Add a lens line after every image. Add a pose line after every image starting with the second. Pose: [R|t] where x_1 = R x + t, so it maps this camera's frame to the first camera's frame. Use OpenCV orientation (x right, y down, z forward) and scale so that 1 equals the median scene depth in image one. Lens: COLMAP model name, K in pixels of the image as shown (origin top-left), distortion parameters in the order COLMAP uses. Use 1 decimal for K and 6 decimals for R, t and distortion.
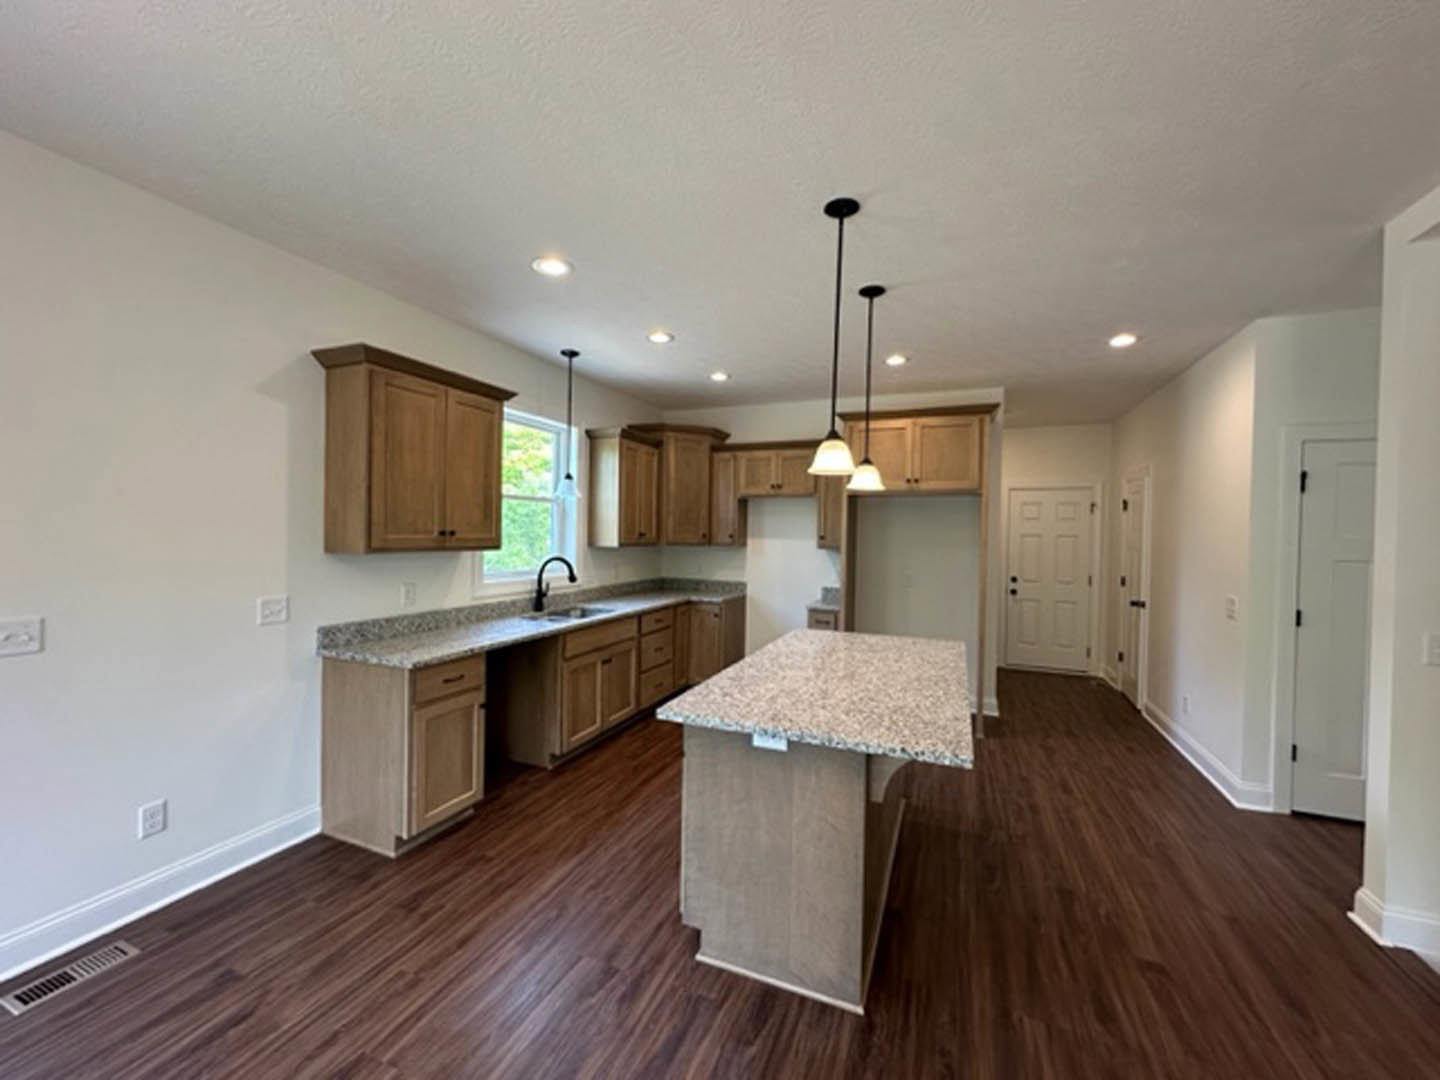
lens RADIAL K [[573.4, 0, 718.9], [0, 573.4, 538.9], [0, 0, 1]] dist [0.001625, 0.000105]
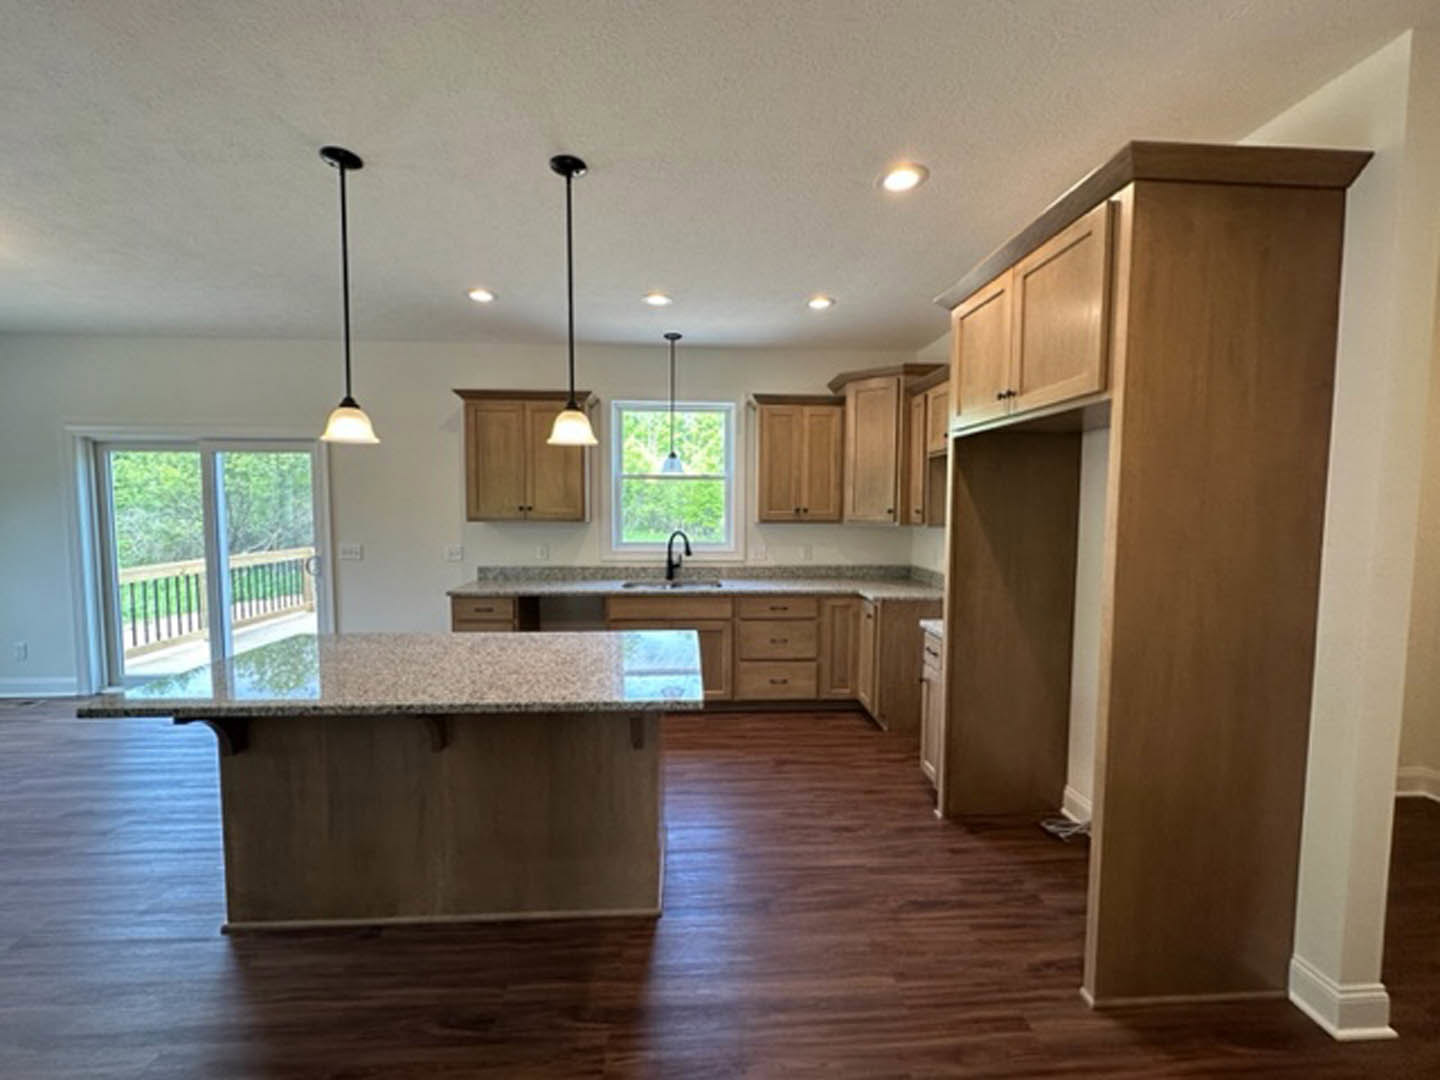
lens RADIAL K [[573.4, 0, 718.9], [0, 573.4, 538.9], [0, 0, 1]] dist [0.001625, 0.000105]
pose [[0.431540, 0.038085, -0.901290, 0.736472], [-0.008116, 0.999232, 0.038337, 0.004465], [0.902057, -0.009229, 0.431517, 0.622822]]
